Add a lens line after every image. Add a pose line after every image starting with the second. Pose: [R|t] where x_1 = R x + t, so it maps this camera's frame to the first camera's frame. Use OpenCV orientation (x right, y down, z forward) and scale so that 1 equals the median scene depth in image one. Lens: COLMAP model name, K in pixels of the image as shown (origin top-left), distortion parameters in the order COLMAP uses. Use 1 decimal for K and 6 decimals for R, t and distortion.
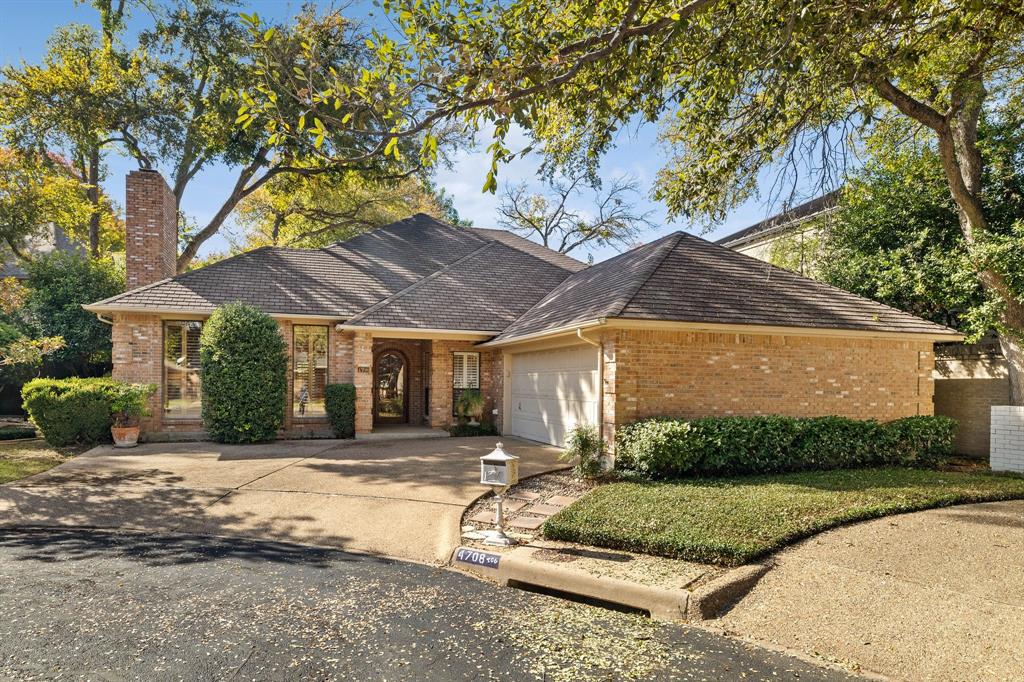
lens RADIAL K [[911.1, 0, 512.0], [0, 911.1, 341.0], [0, 0, 1]] dist [0.003581, 0.004428]
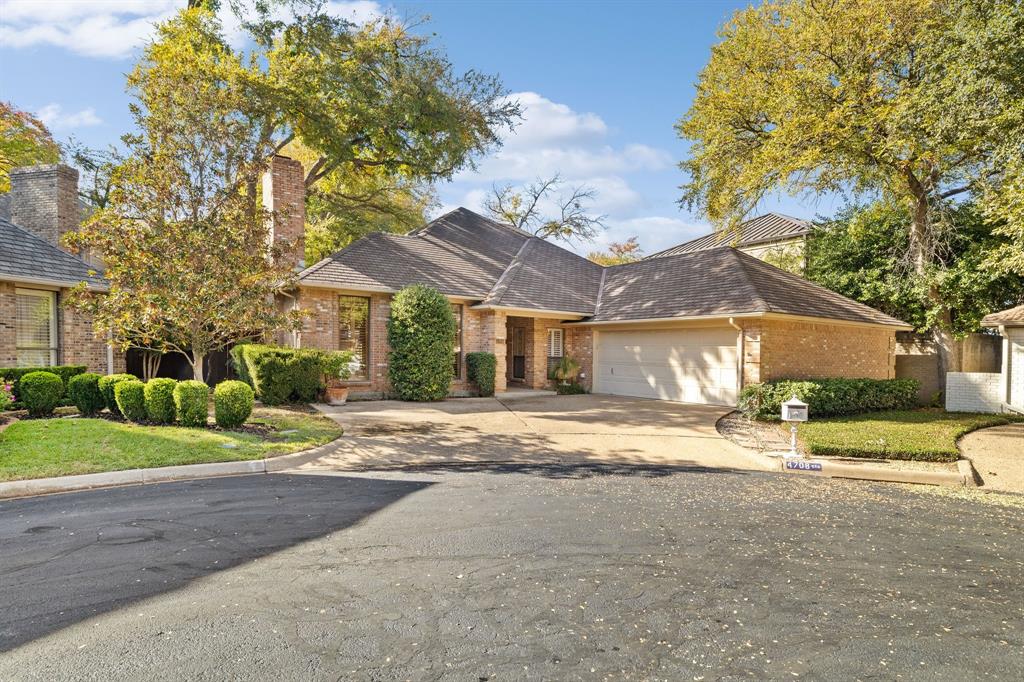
lens RADIAL K [[911.1, 0, 512.0], [0, 911.1, 341.0], [0, 0, 1]] dist [0.003581, 0.004428]
pose [[0.916630, 0.016608, 0.399391, -0.720807], [-0.032015, 0.998977, 0.031938, -0.010269], [-0.398452, -0.042062, 0.916224, -0.160934]]
